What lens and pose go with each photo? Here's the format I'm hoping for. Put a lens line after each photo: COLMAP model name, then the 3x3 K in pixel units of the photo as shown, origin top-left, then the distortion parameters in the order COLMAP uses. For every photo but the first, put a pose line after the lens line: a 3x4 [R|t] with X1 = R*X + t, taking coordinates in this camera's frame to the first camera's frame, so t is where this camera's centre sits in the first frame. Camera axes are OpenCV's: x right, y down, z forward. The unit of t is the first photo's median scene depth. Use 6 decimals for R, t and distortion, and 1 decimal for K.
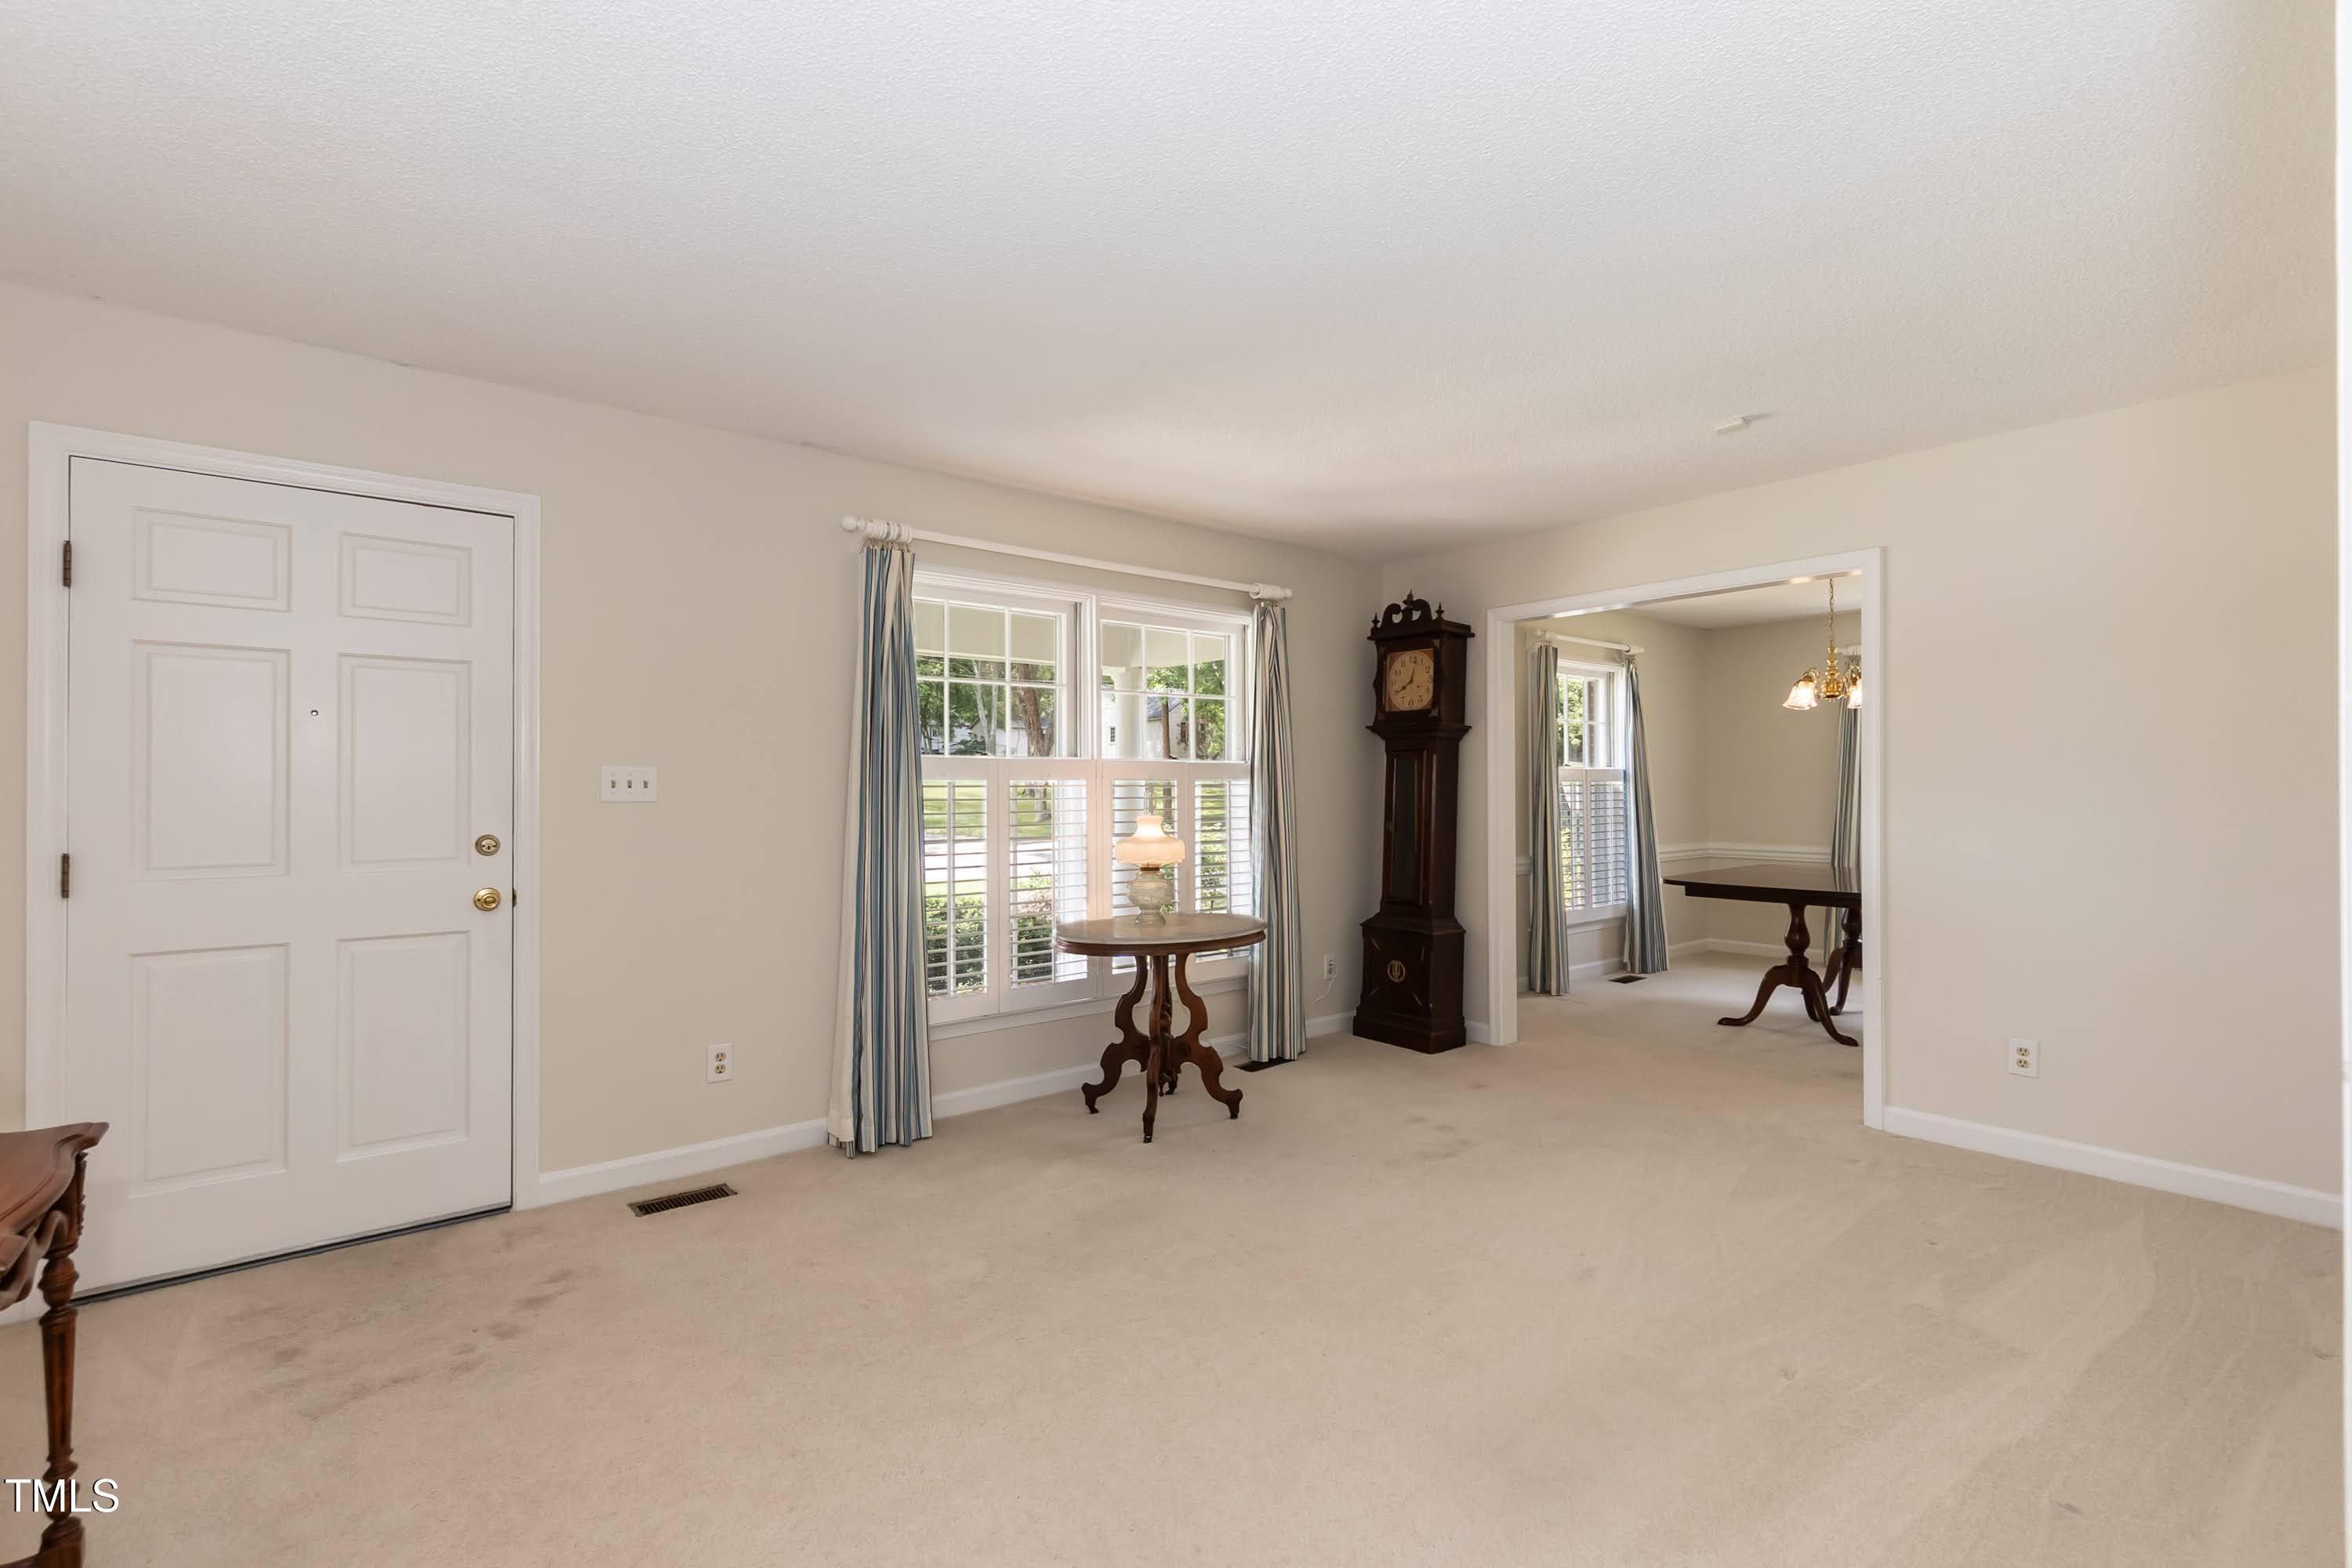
lens RADIAL K [[984.6, 0, 1155.5], [0, 984.6, 785.2], [0, 0, 1]] dist [-0.001457, -0.000172]
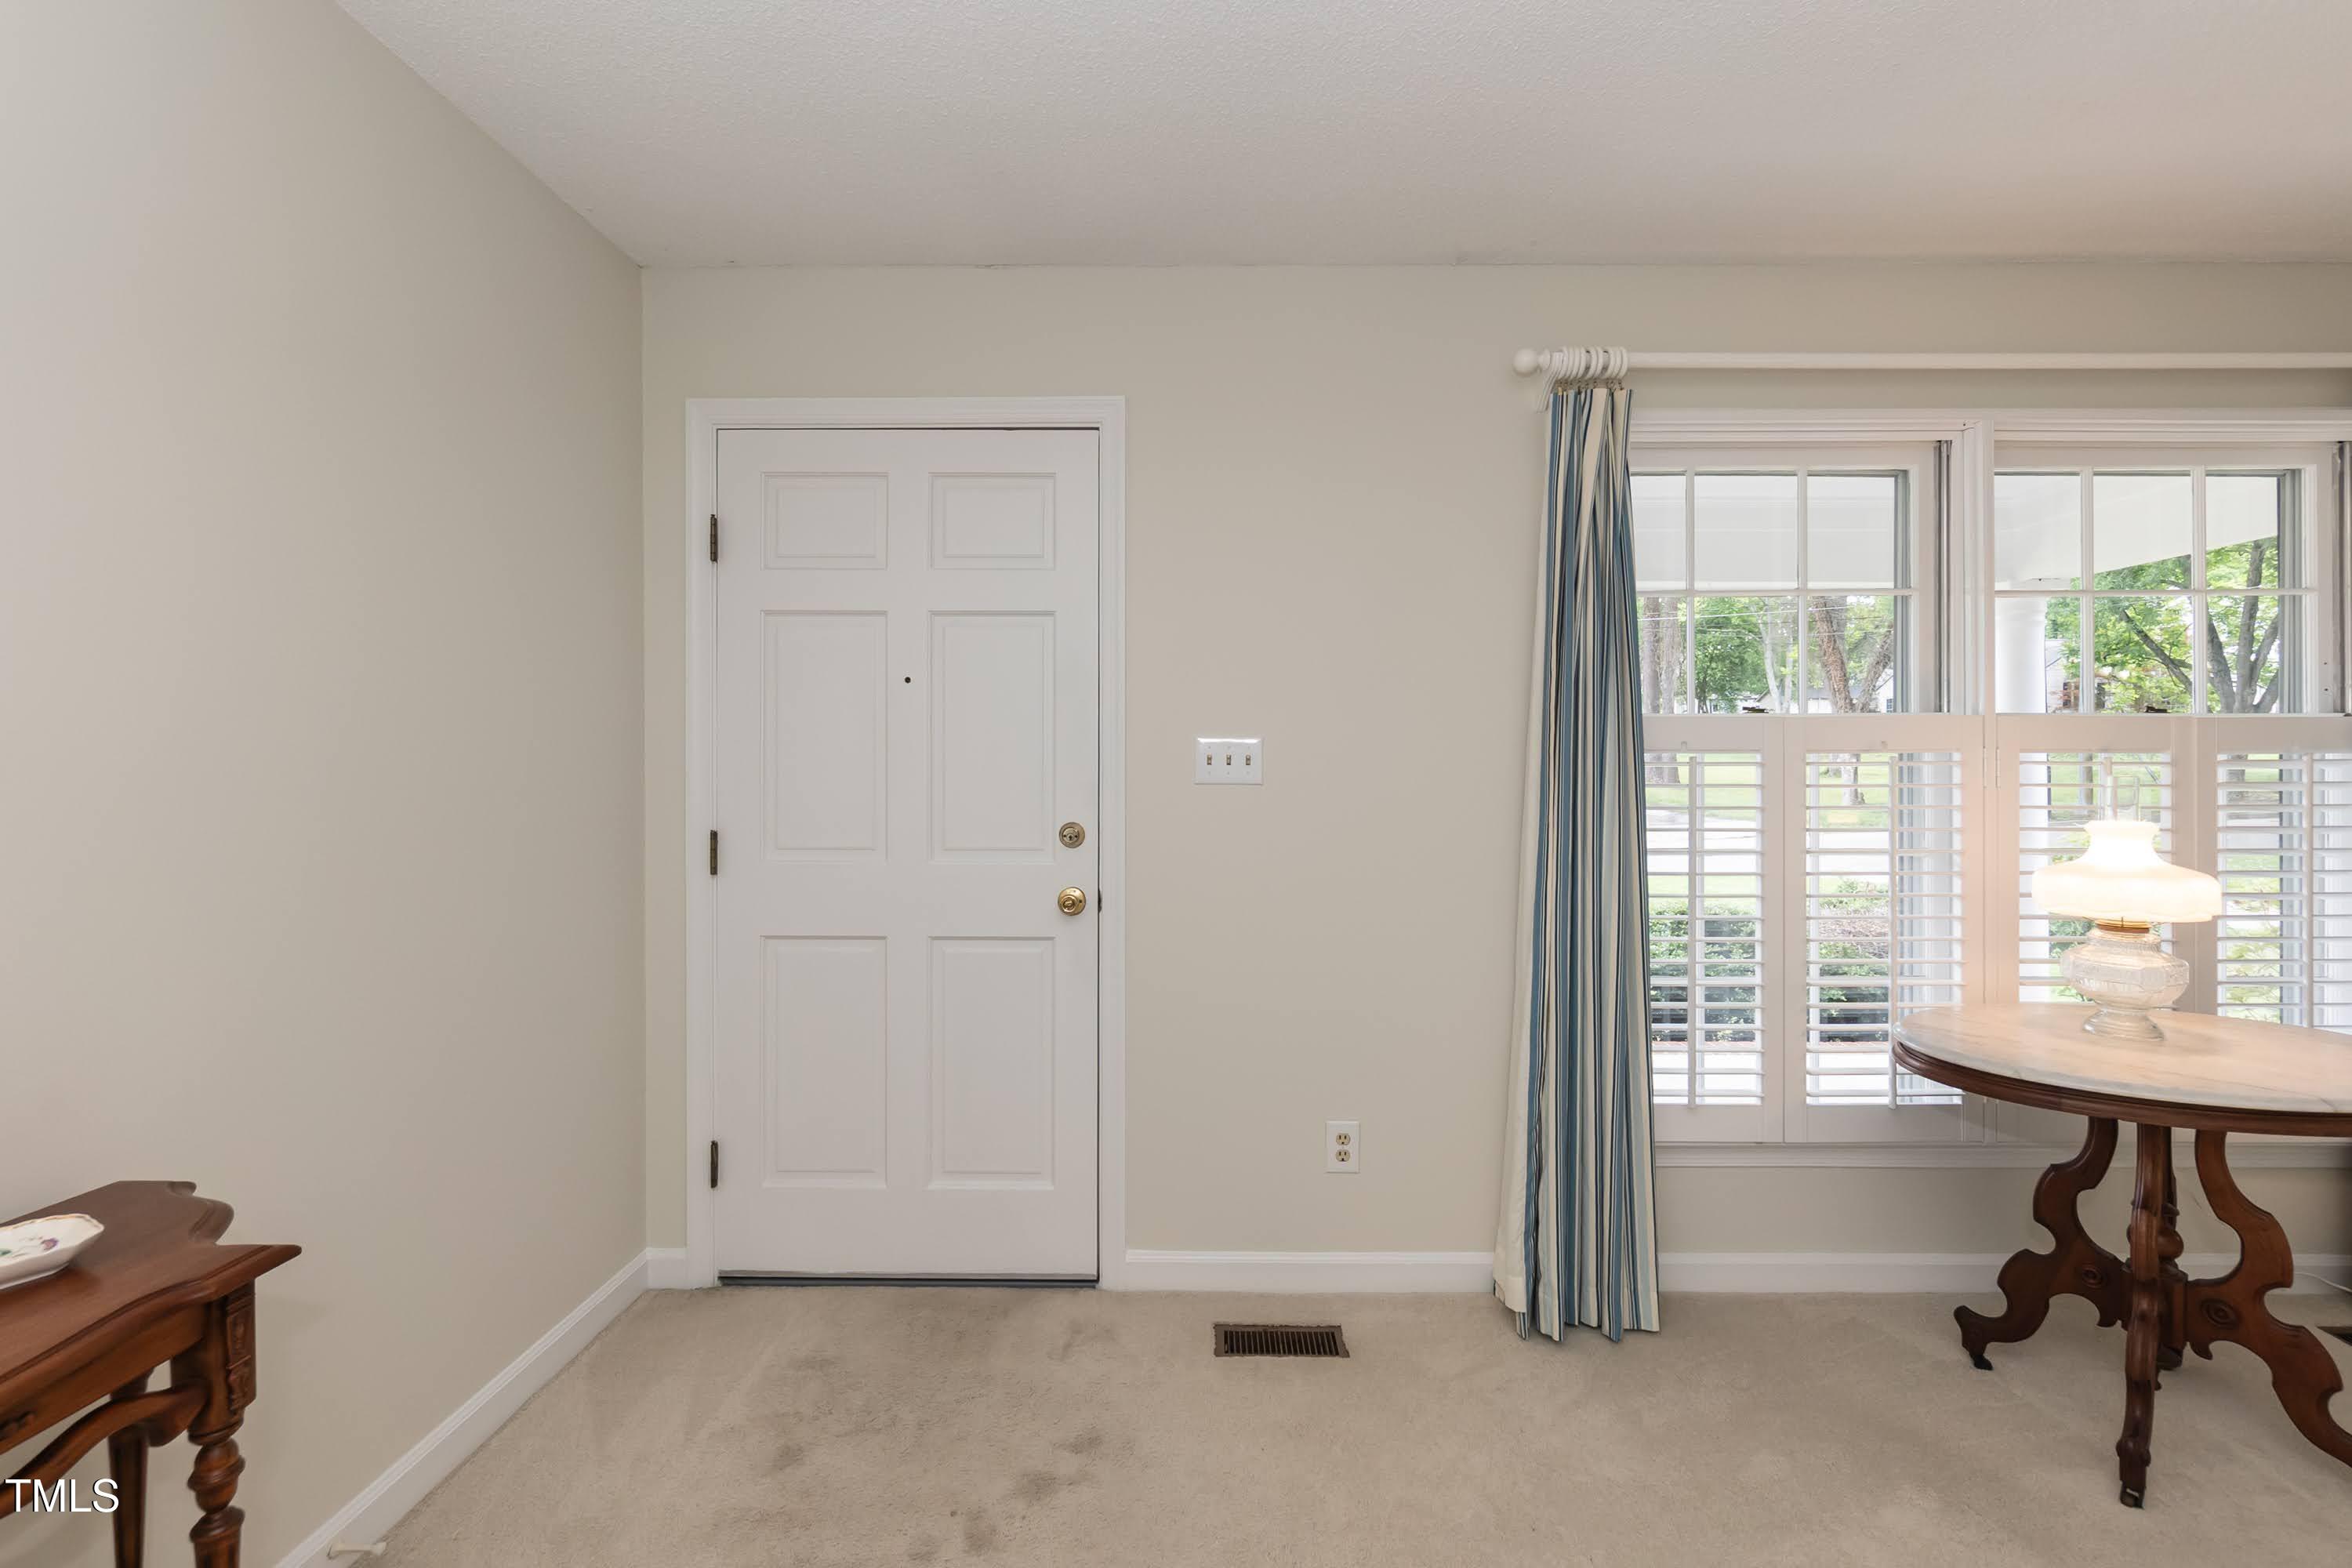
lens RADIAL K [[1041.3, 0, 1190.0], [0, 1041.3, 773.9], [0, 0, 1]] dist [0.000836, -0.001273]
pose [[0.778261, 0.003684, -0.627930, -0.049941], [-0.000698, 0.999987, 0.005002, 0.004904], [0.627941, -0.003455, 0.778254, 0.327265]]
